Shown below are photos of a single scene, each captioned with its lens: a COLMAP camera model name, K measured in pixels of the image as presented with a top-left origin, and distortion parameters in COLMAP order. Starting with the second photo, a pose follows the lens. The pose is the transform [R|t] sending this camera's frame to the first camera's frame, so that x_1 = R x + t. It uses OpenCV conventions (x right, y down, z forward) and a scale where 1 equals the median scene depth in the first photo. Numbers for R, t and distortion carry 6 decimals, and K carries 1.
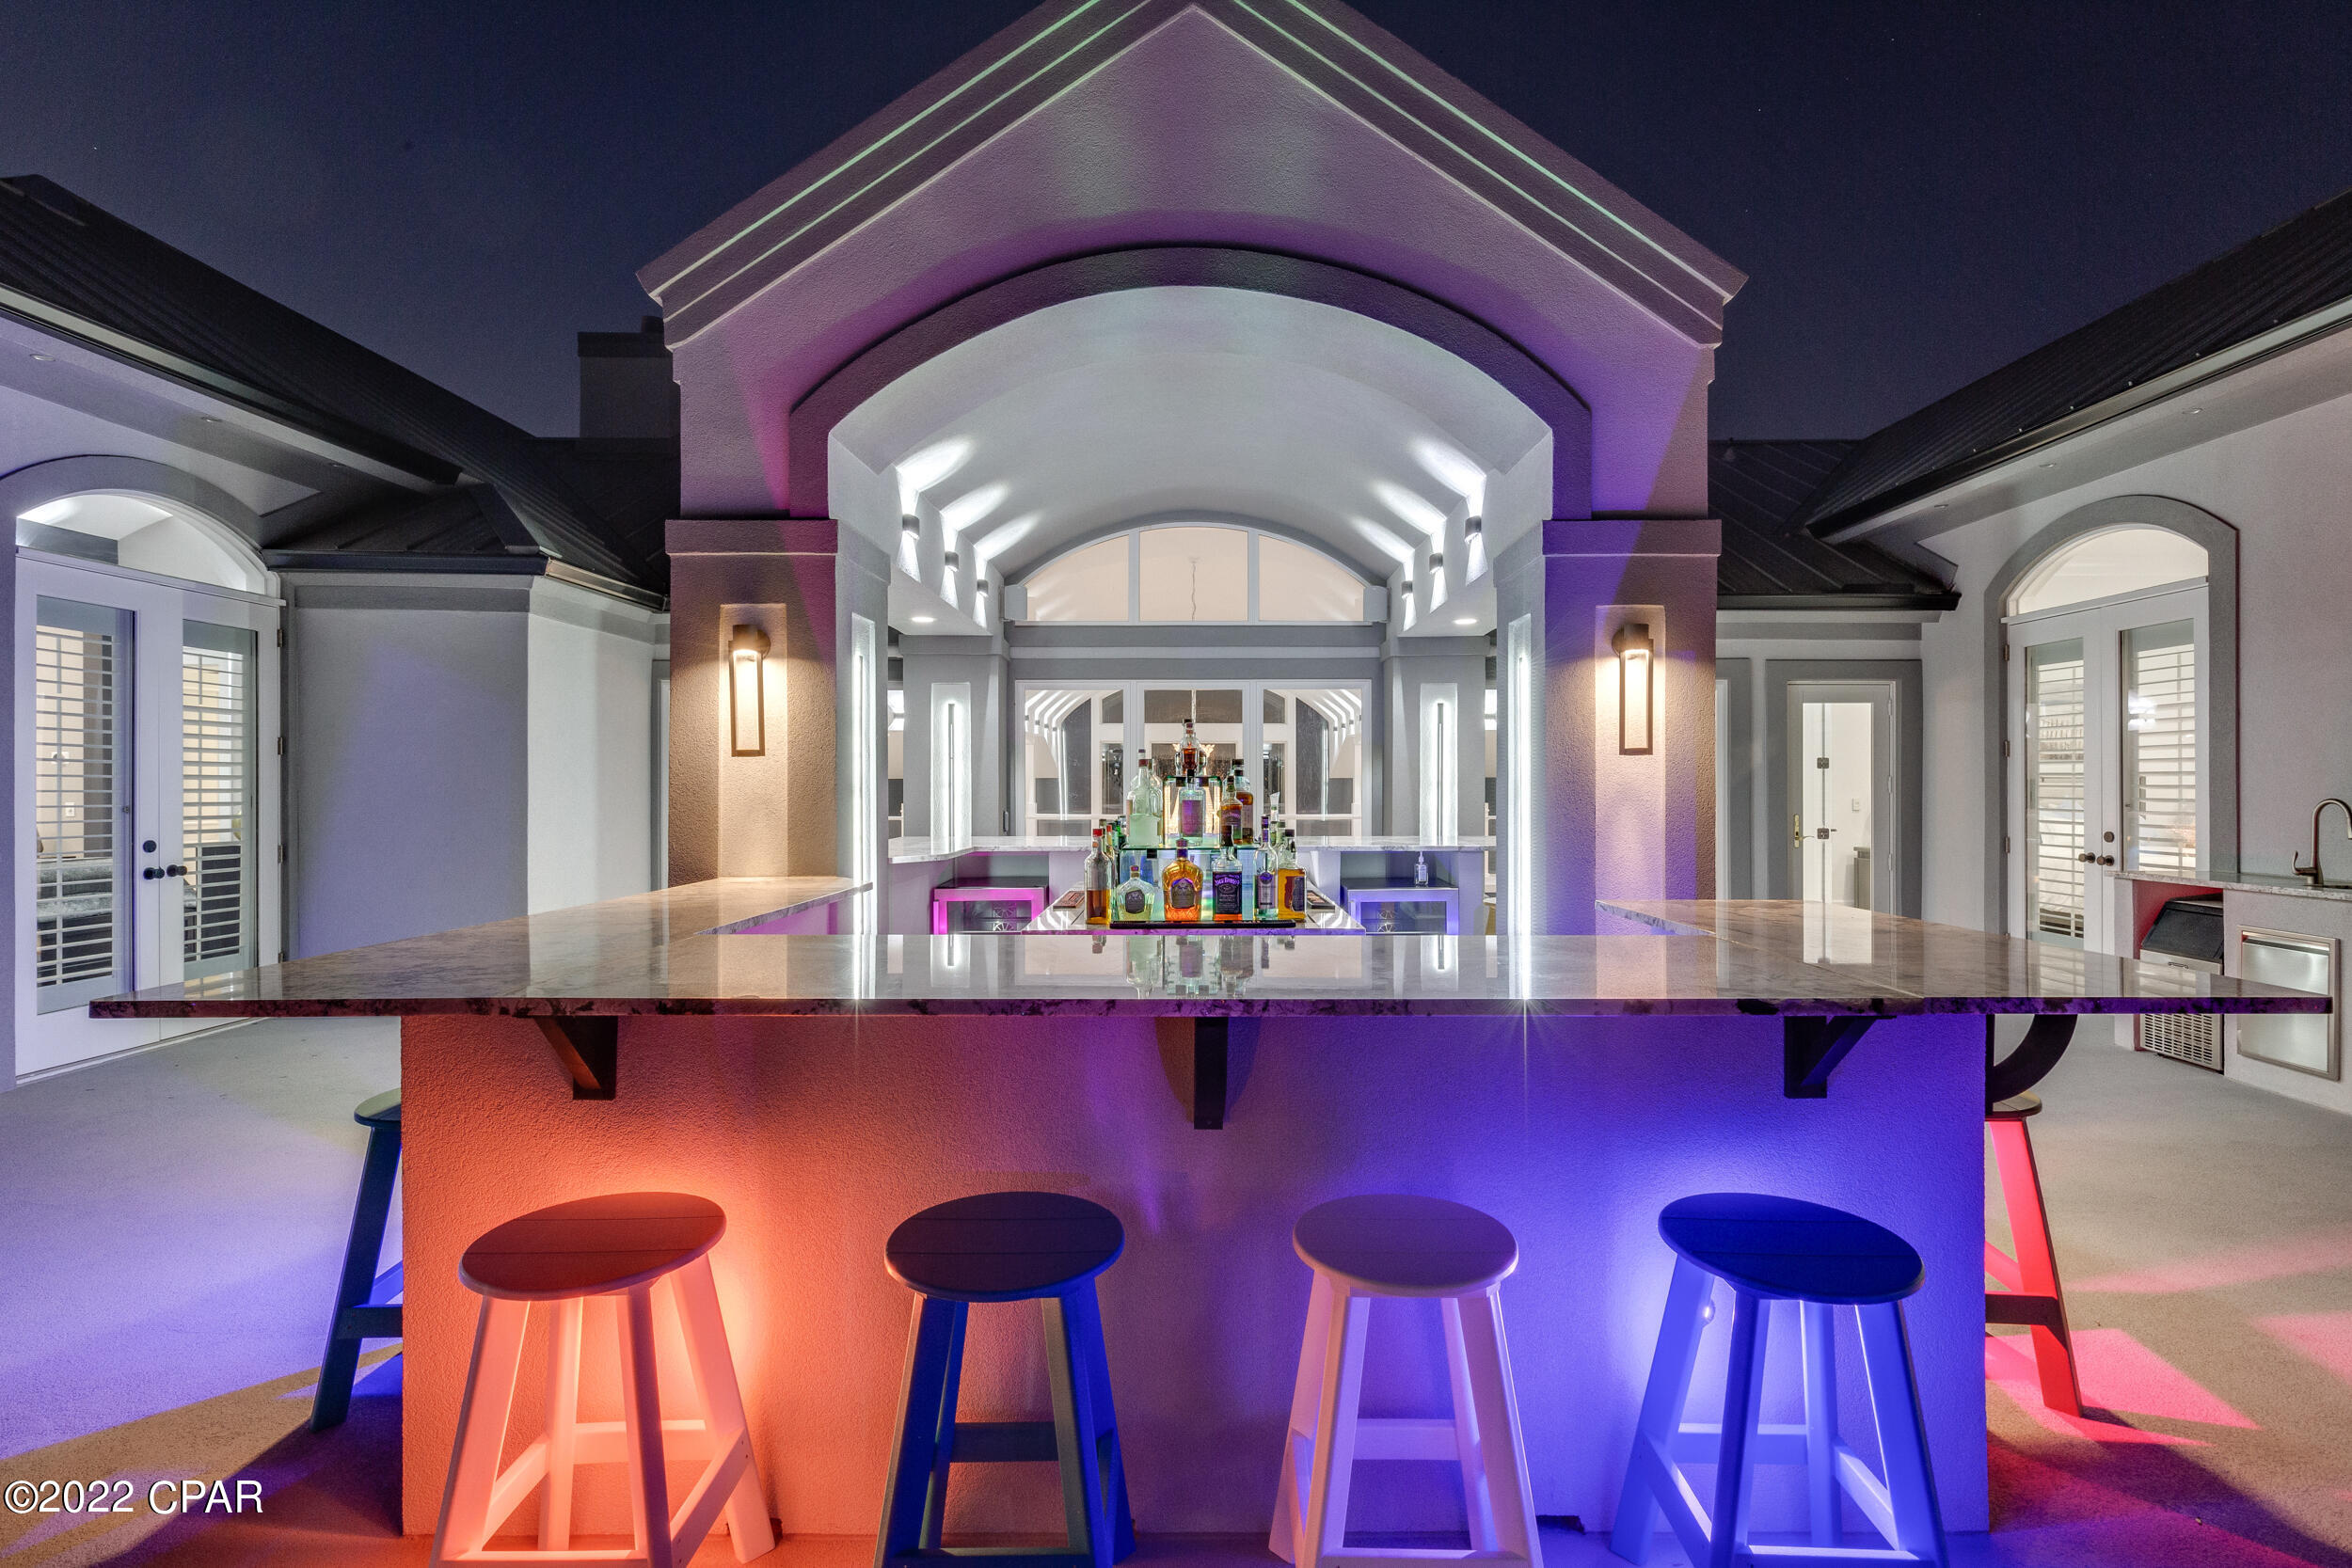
lens RADIAL K [[1121.0, 0, 1176.0], [0, 1121.0, 784.0], [0, 0, 1]] dist [-0.017180, 0.000158]
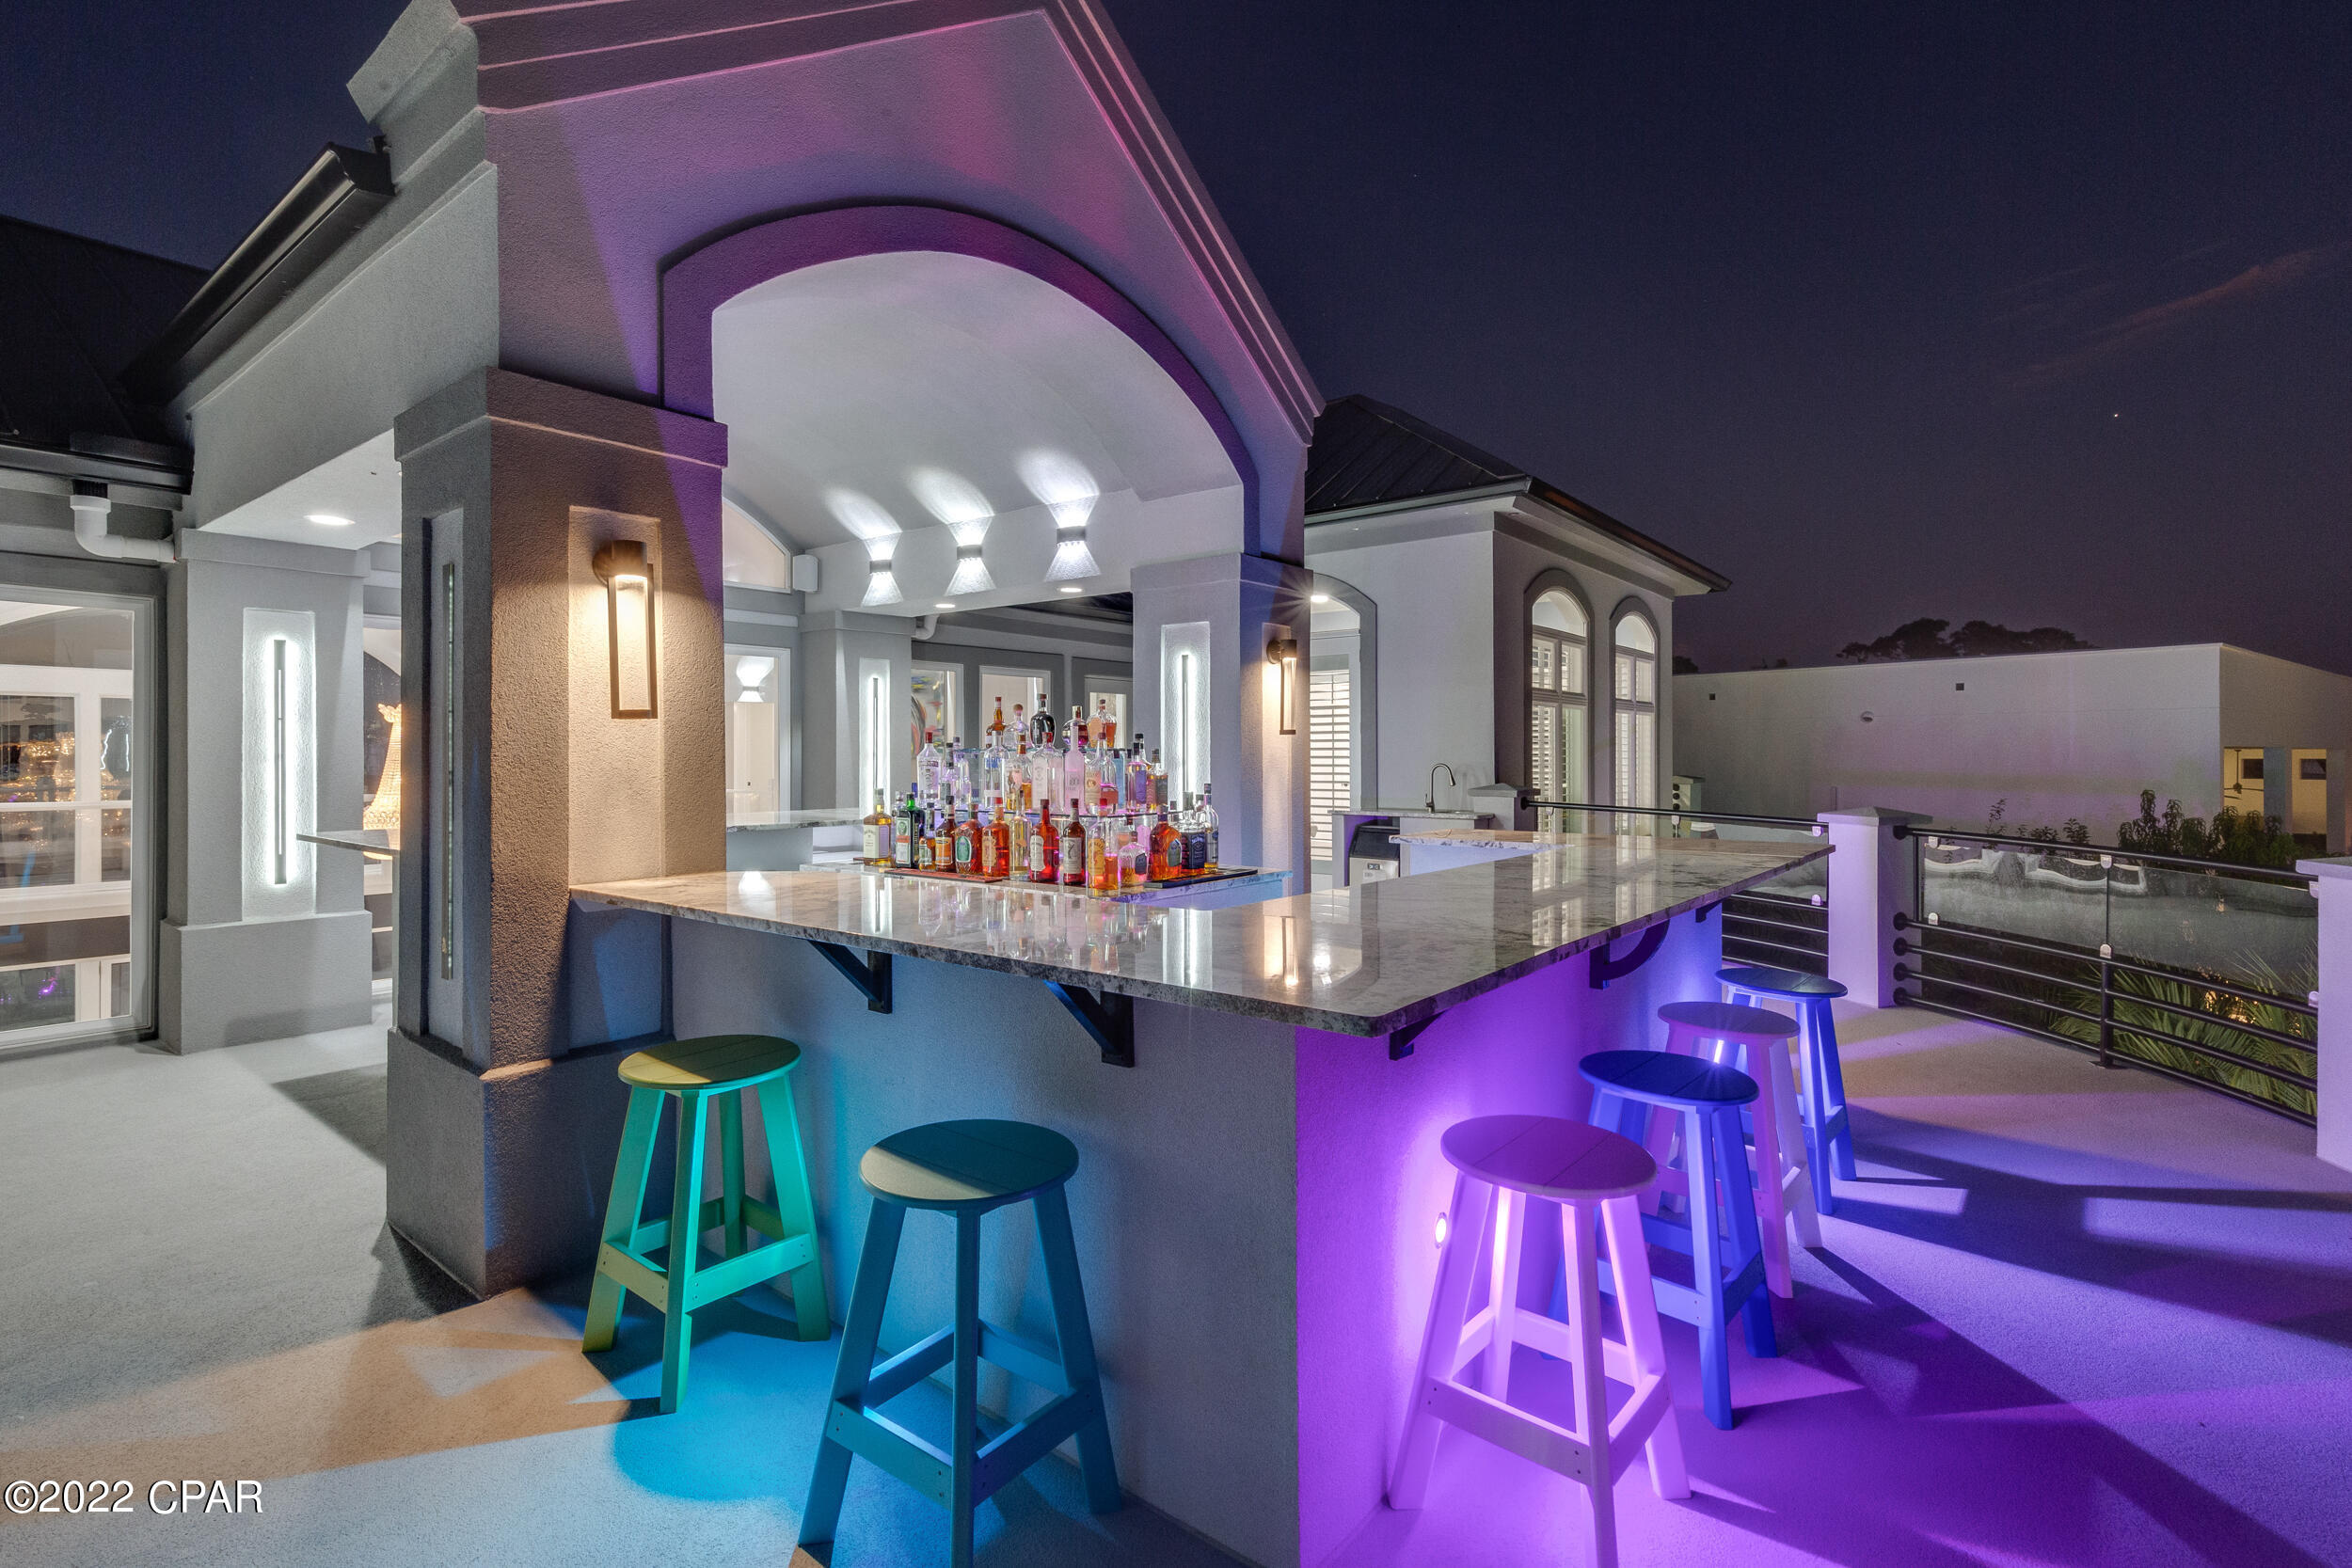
lens RADIAL K [[1117.9, 0, 1176.1], [0, 1117.9, 757.5], [0, 0, 1]] dist [0.001567, 0.000101]
pose [[0.615368, -0.002064, 0.788237, -0.731833], [0.001619, 0.999998, 0.001354, 0.000820], [-0.788238, 0.000443, 0.615370, 0.252476]]
